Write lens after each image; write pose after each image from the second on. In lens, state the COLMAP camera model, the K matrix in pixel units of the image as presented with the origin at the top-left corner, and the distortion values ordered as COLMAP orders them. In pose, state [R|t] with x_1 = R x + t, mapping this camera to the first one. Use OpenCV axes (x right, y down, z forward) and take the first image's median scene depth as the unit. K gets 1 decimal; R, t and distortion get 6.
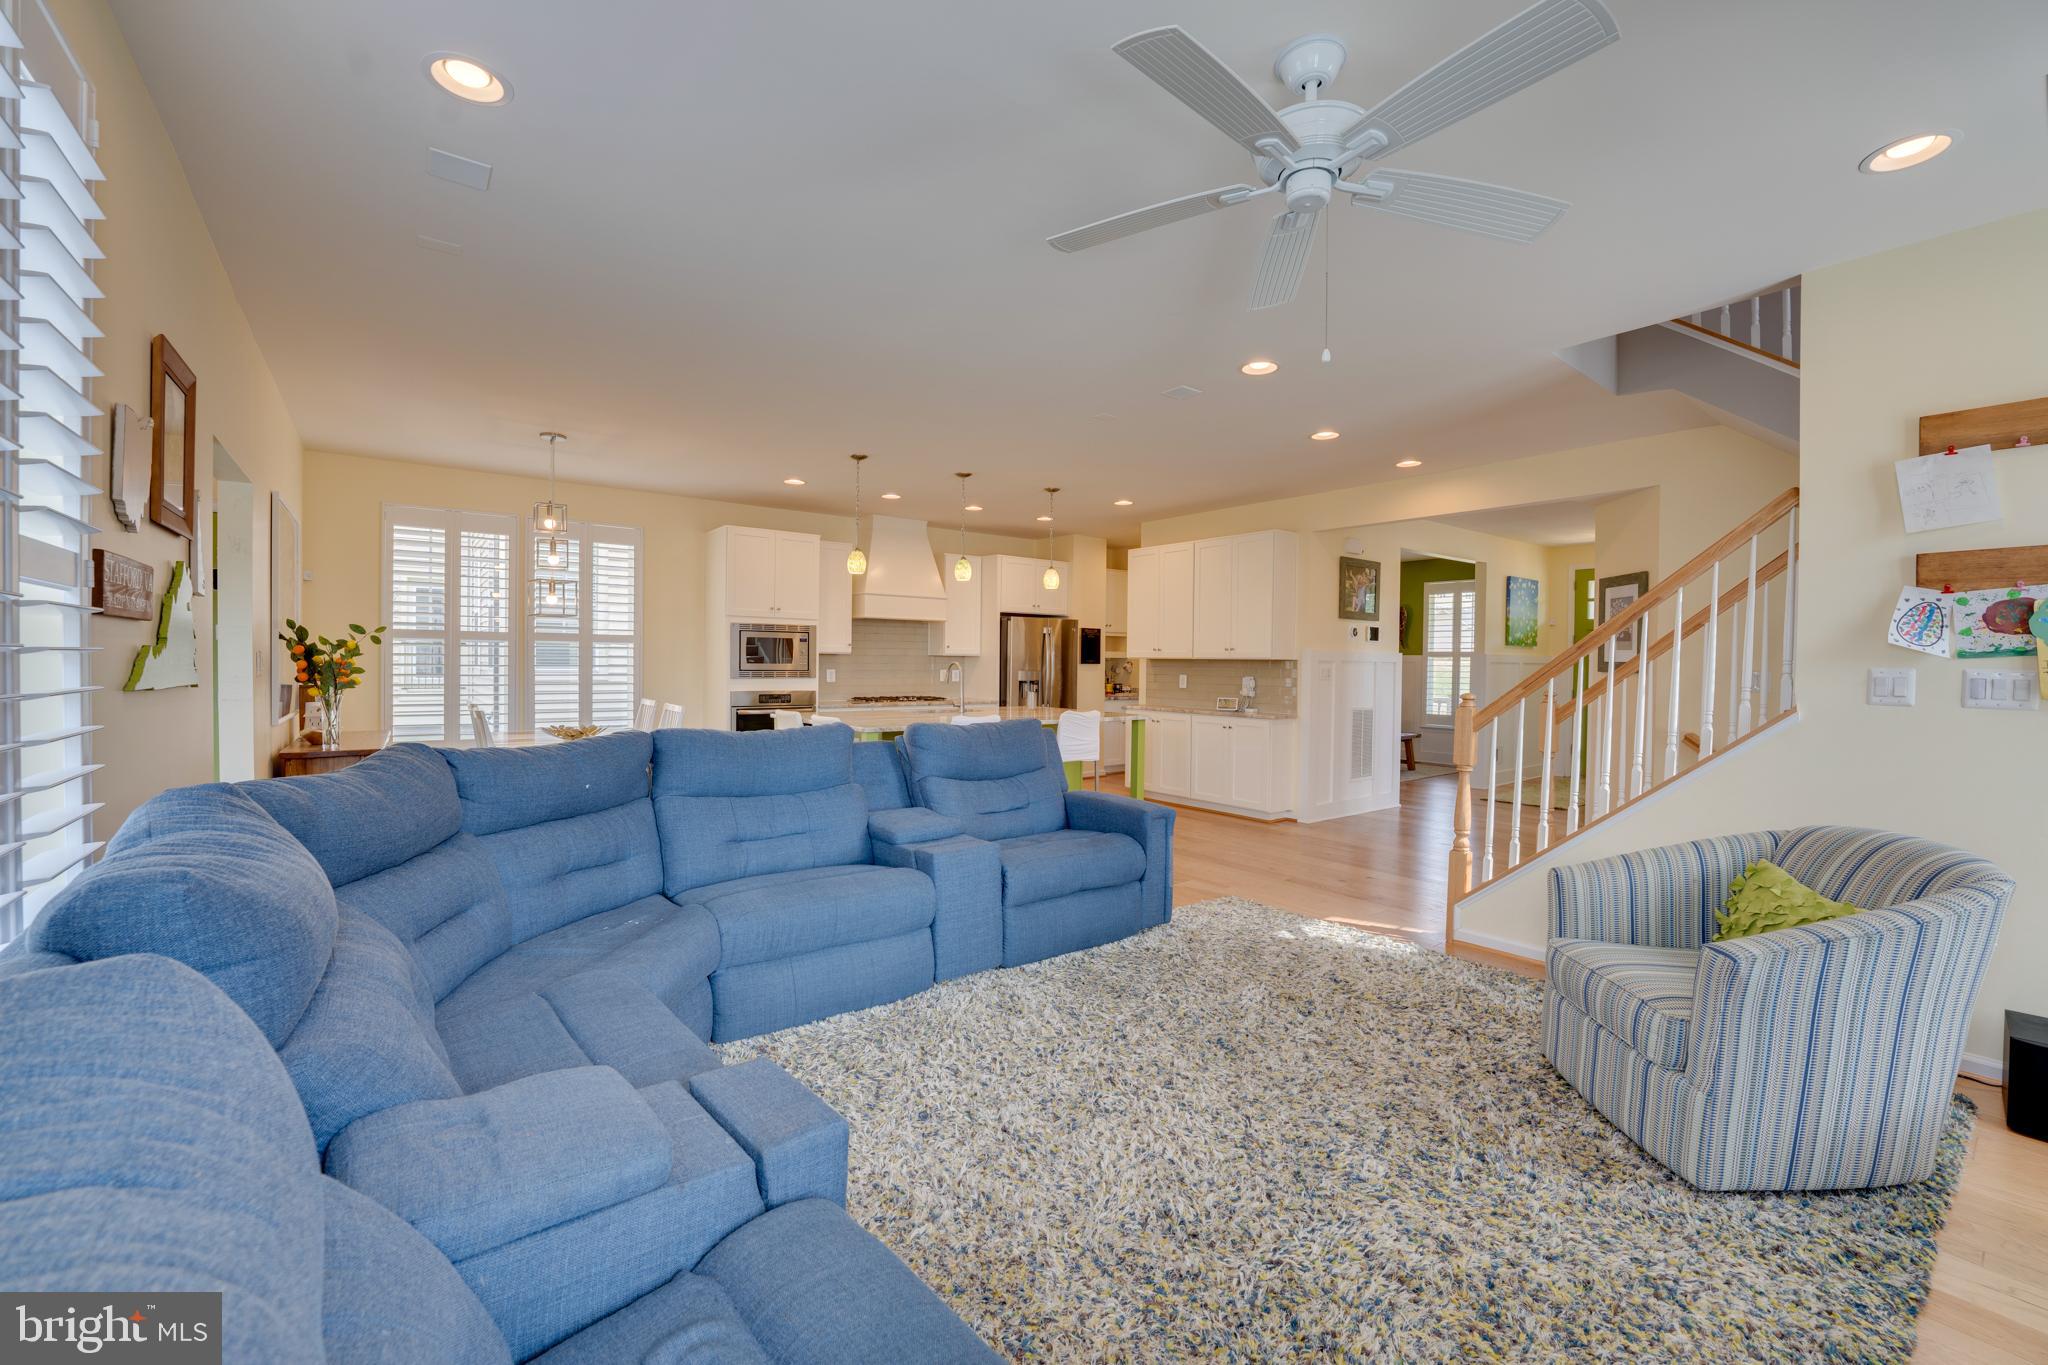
lens RADIAL K [[827.6, 0, 1016.0], [0, 827.6, 675.0], [0, 0, 1]] dist [-0.027325, 0.002618]
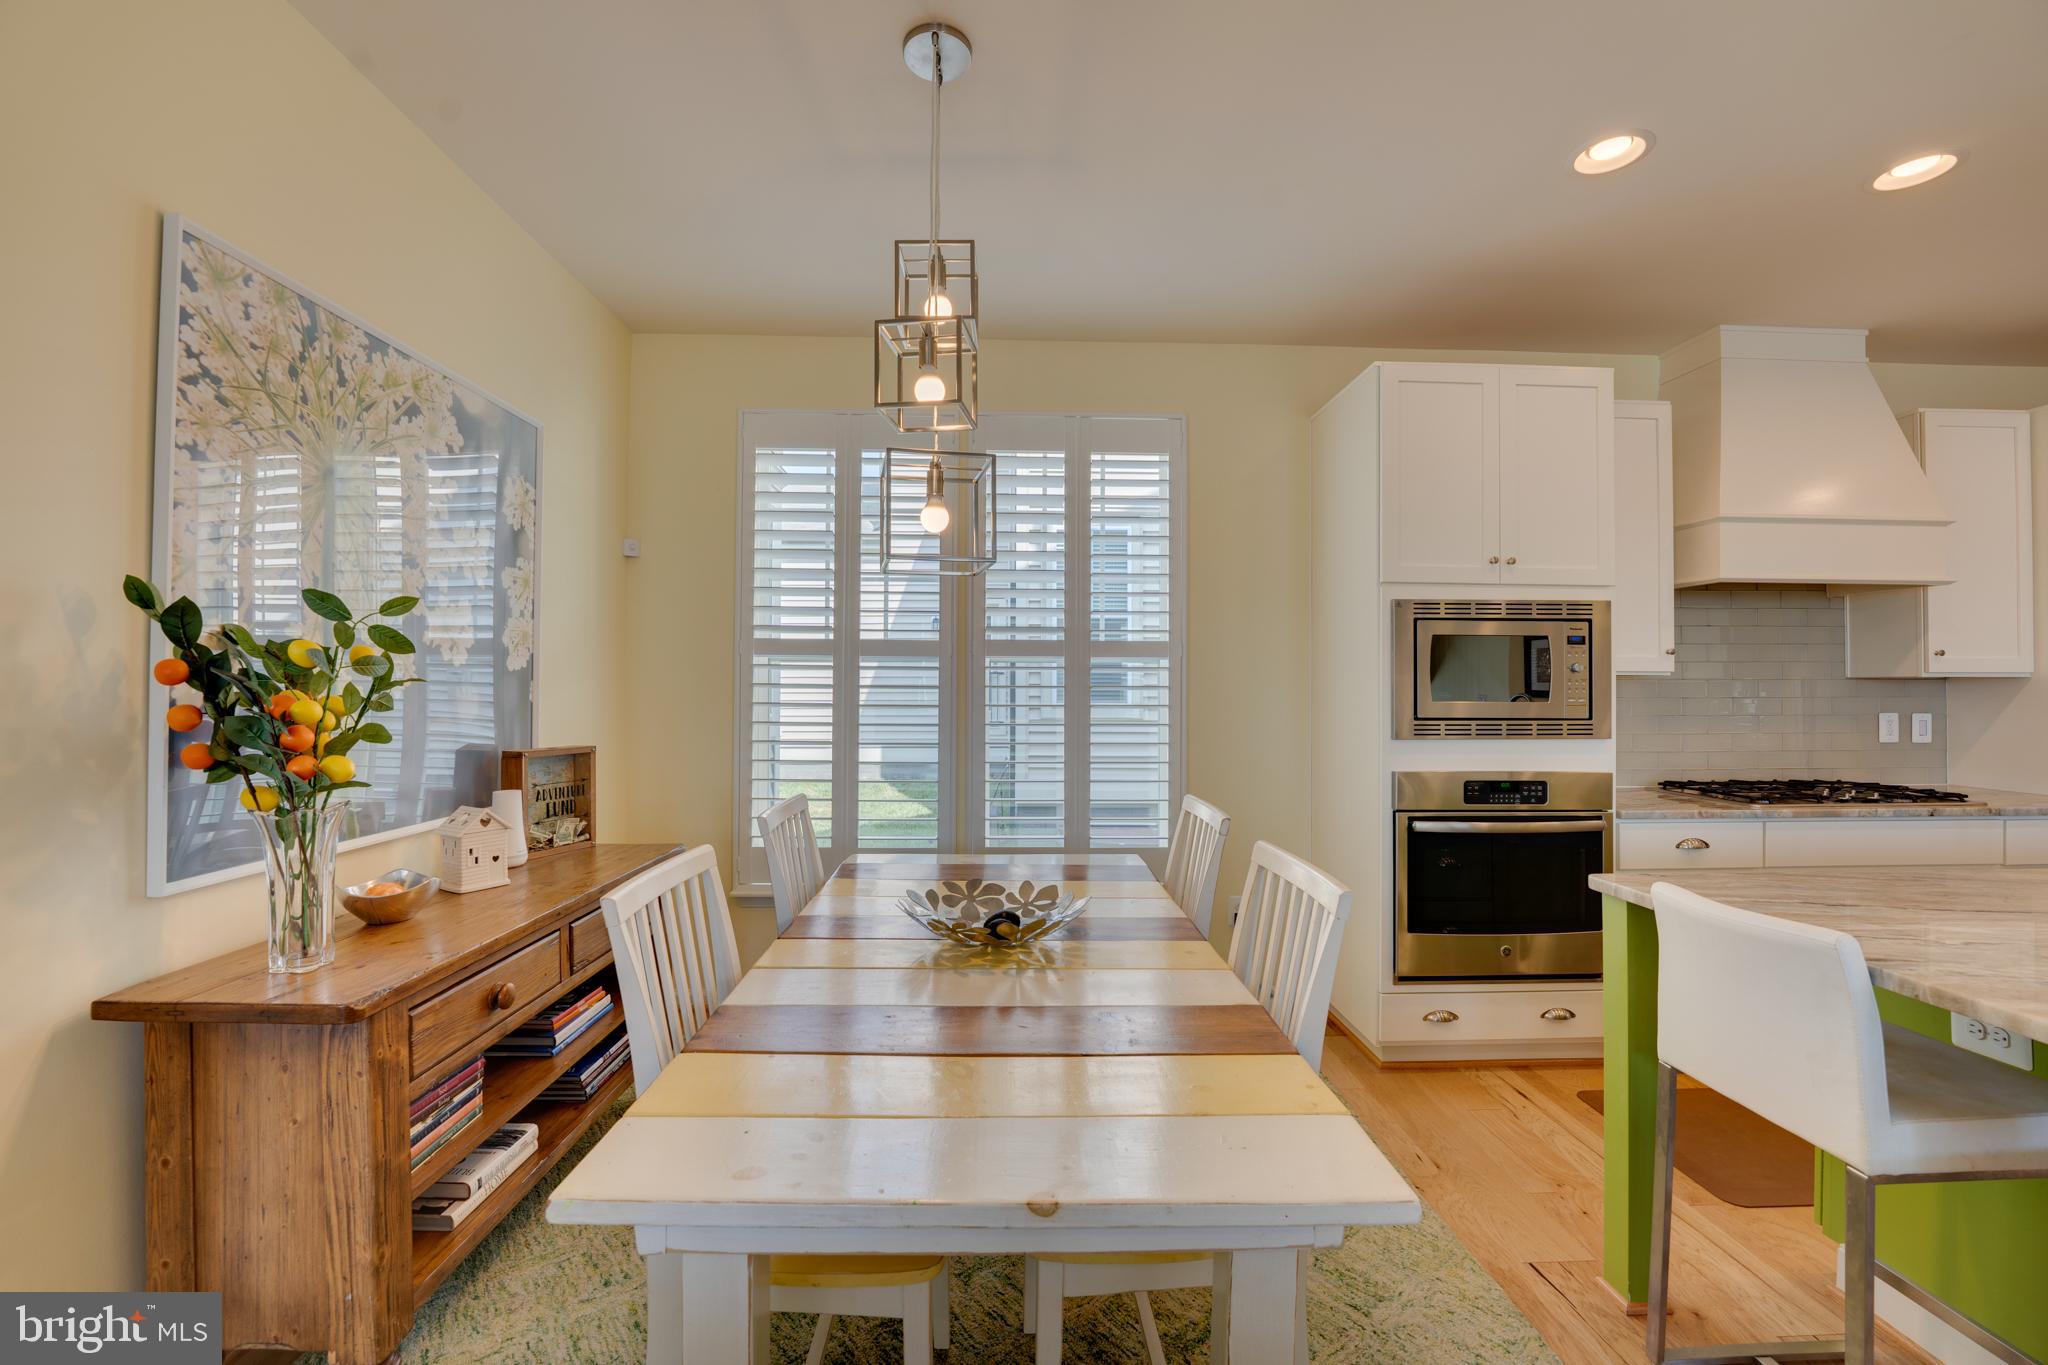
lens RADIAL K [[827.6, 0, 1028.9], [0, 827.6, 686.5], [0, 0, 1]] dist [-0.027325, 0.002618]
pose [[0.816277, -0.007871, -0.577608, -0.246664], [-0.003857, 0.999811, -0.019075, -0.012329], [0.577648, 0.017798, 0.816092, 0.542808]]
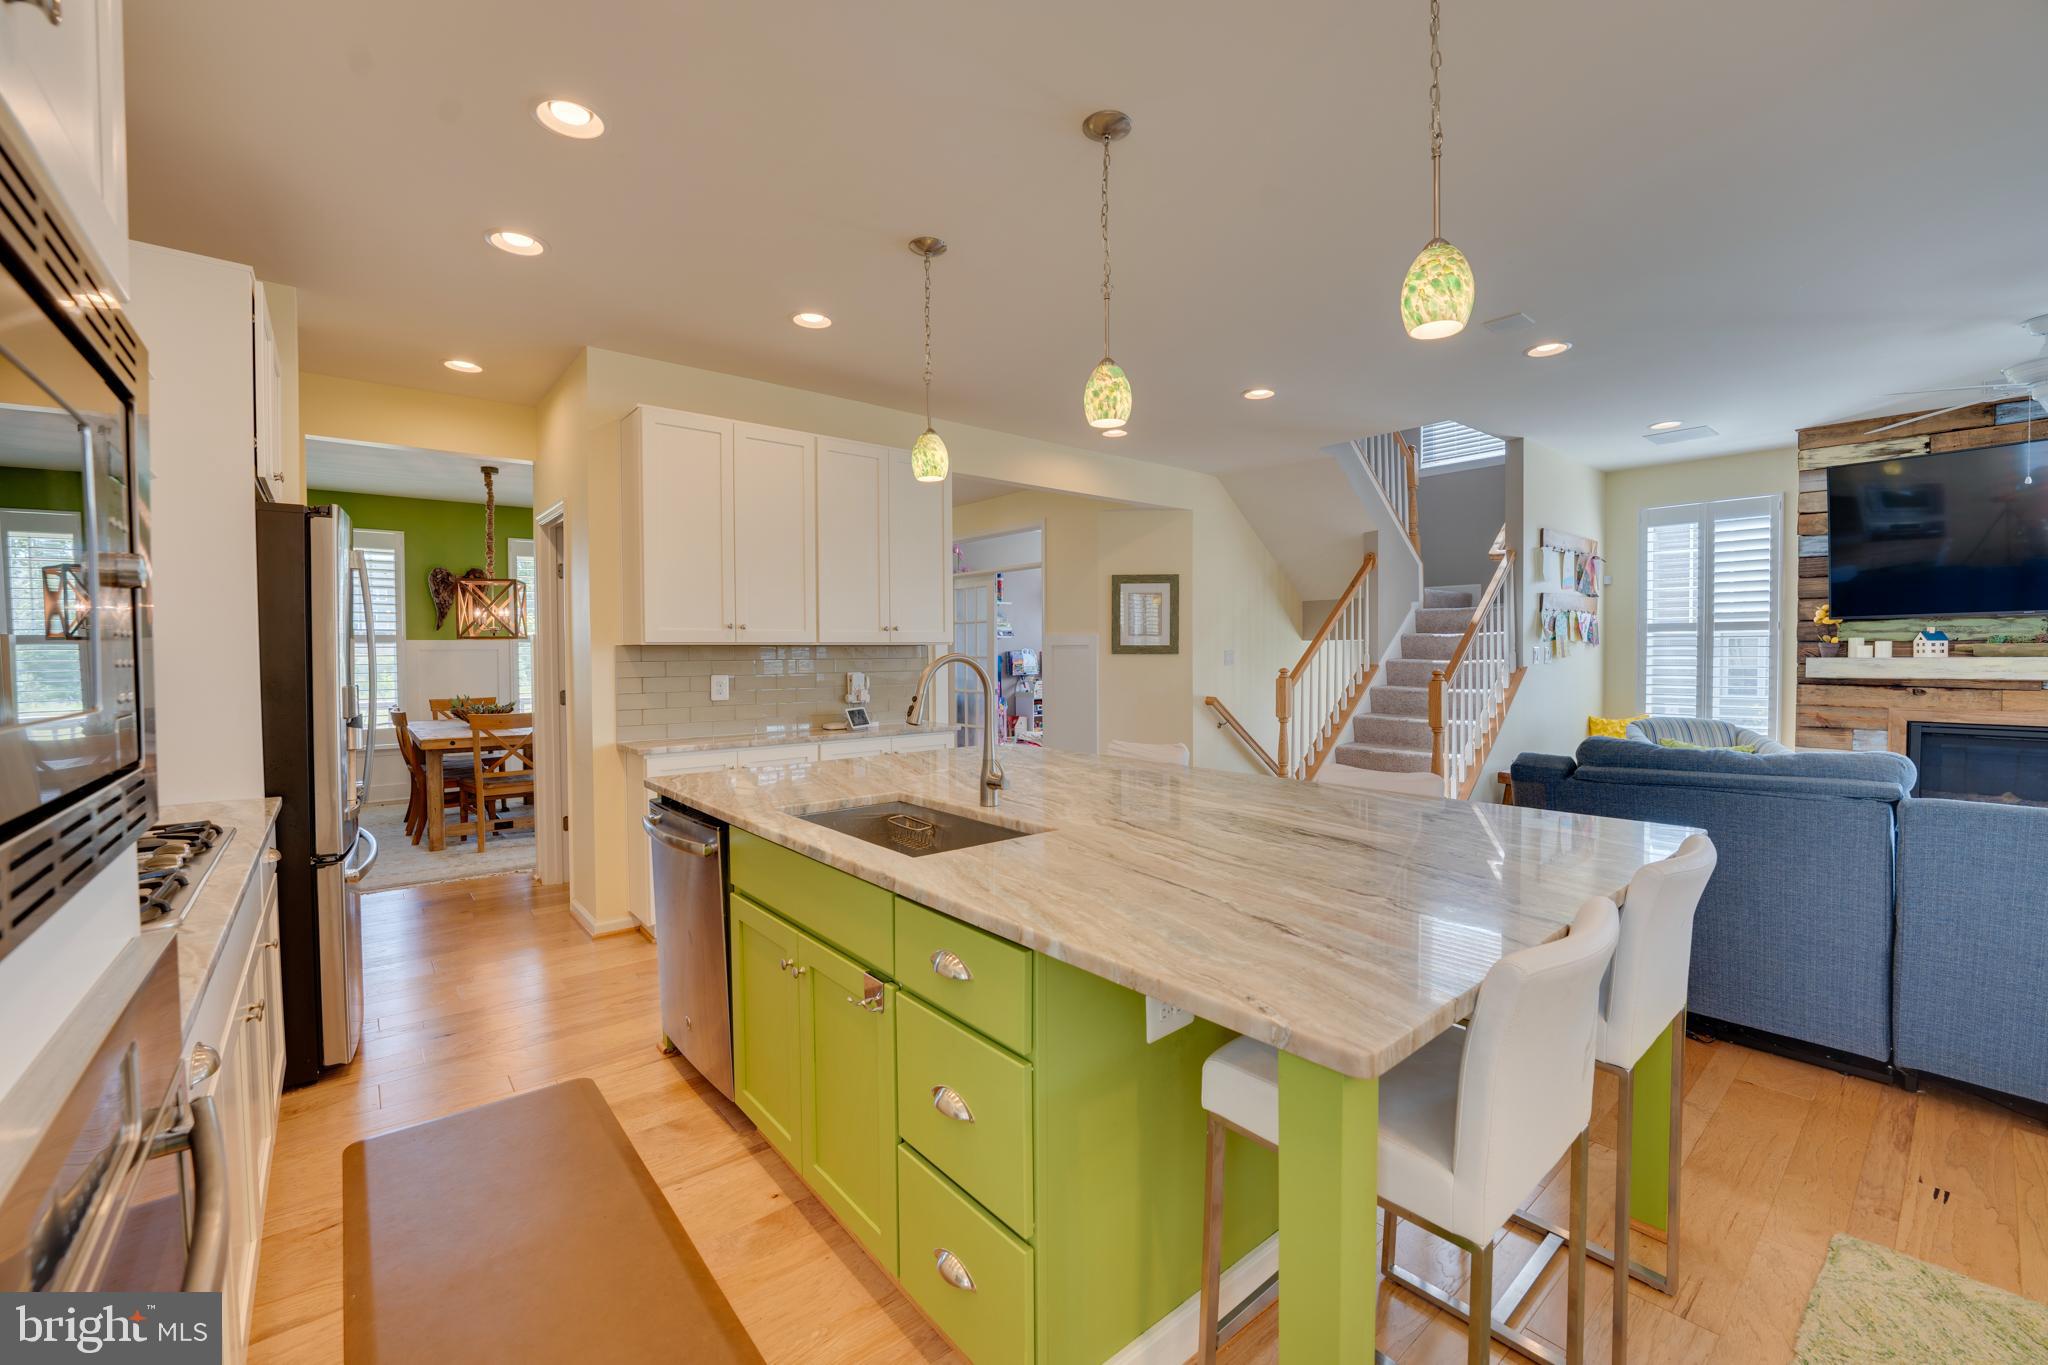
lens RADIAL K [[827.6, 0, 1022.3], [0, 827.6, 675.8], [0, 0, 1]] dist [-0.027325, 0.002618]
pose [[-0.049174, -0.041417, 0.997931, -0.358992], [0.022919, 0.998830, 0.042584, -0.019356], [-0.998527, 0.024966, -0.048167, 0.895860]]
